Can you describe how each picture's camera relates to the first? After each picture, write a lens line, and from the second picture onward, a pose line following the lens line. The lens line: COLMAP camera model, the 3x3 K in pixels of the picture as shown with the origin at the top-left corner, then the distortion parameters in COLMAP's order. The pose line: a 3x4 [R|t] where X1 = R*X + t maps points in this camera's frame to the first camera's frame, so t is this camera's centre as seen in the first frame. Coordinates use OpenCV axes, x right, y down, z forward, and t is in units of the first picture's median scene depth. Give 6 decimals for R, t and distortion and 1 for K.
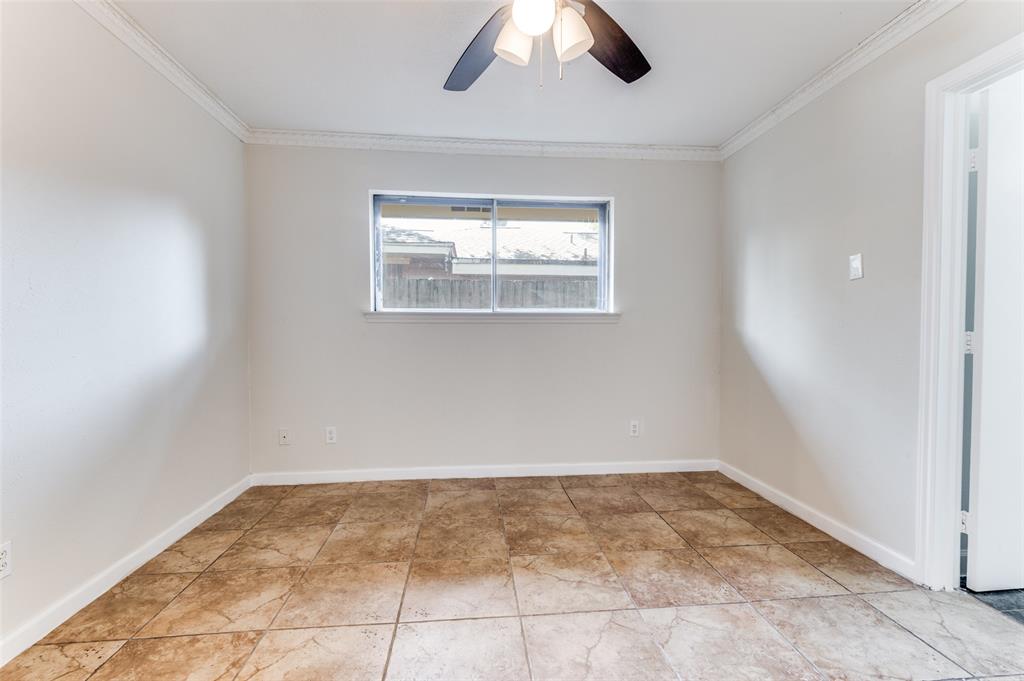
lens RADIAL K [[464.9, 0, 507.1], [0, 464.9, 335.3], [0, 0, 1]] dist [0.022304, -0.009828]
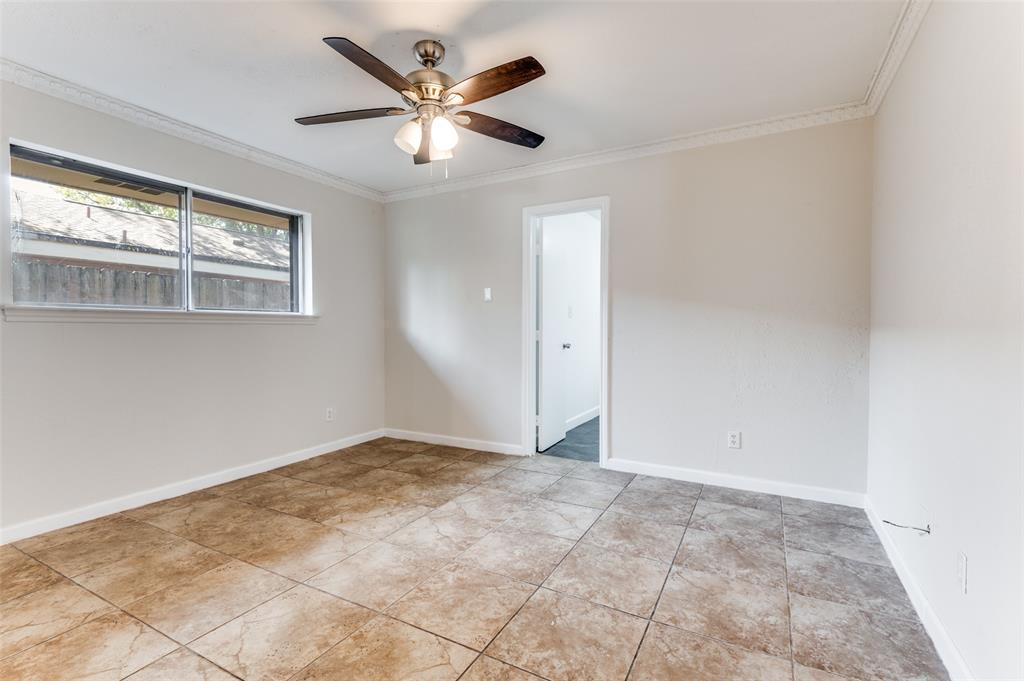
lens RADIAL K [[464.9, 0, 516.8], [0, 464.9, 334.3], [0, 0, 1]] dist [0.022304, -0.009828]
pose [[0.555206, -0.010774, 0.831643, -0.580075], [0.014115, 0.999894, 0.003530, 0.000899], [-0.831593, 0.009779, 0.555299, -0.062916]]
